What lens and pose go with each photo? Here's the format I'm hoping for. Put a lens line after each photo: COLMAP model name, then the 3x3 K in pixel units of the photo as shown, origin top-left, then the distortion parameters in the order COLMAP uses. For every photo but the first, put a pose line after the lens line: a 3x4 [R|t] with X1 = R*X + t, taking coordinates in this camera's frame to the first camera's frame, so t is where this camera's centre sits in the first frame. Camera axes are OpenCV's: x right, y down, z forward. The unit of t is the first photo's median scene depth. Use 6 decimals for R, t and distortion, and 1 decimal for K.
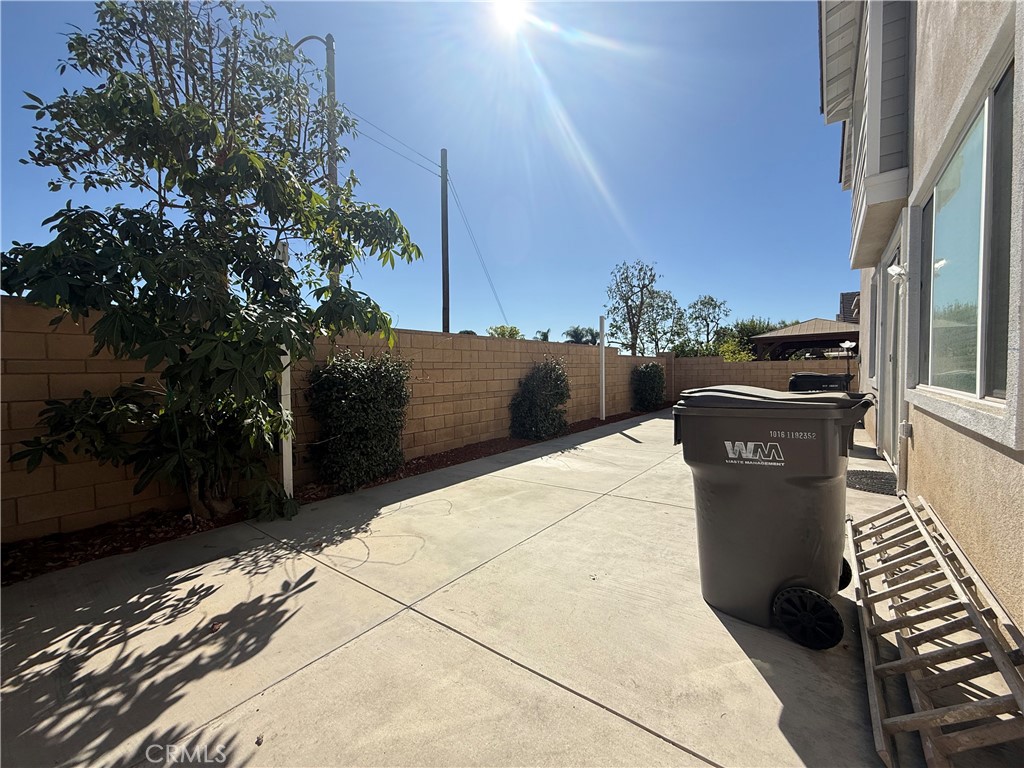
lens RADIAL K [[406.4, 0, 511.4], [0, 406.4, 387.3], [0, 0, 1]] dist [0.000619, 0.000014]
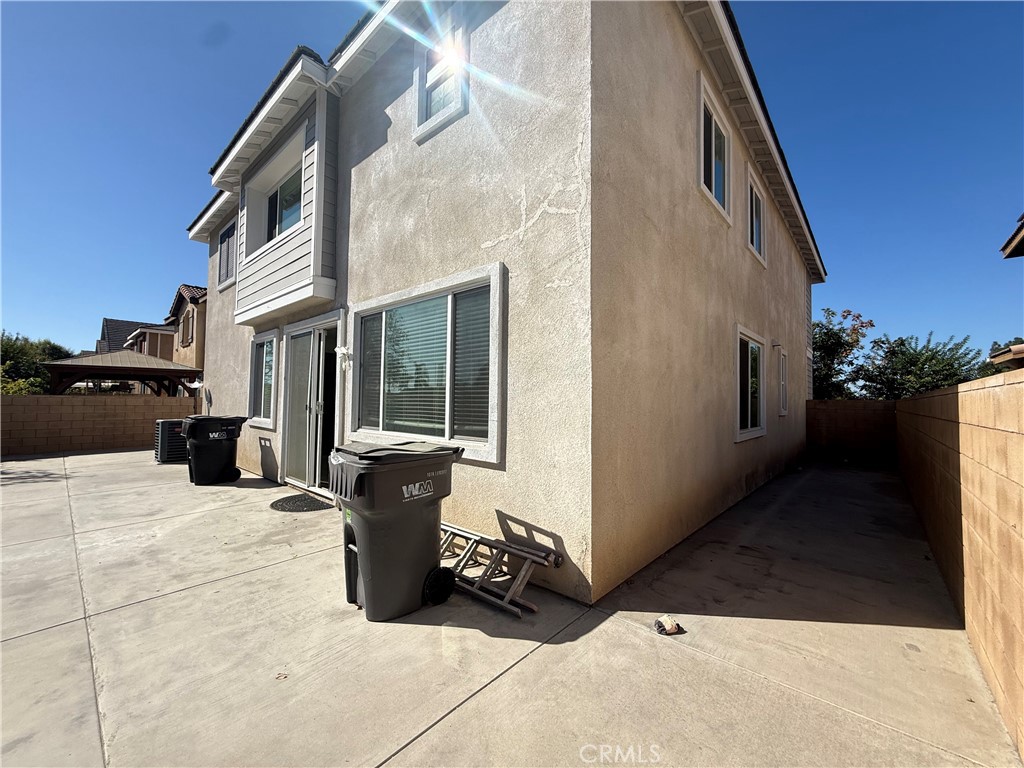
lens RADIAL K [[406.4, 0, 510.7], [0, 406.4, 384.5], [0, 0, 1]] dist [0.000619, 0.000014]
pose [[0.072416, 0.055141, 0.995849, -0.687537], [0.025777, 0.998034, -0.057136, -0.101262], [-0.997041, 0.029808, 0.070852, 0.436680]]
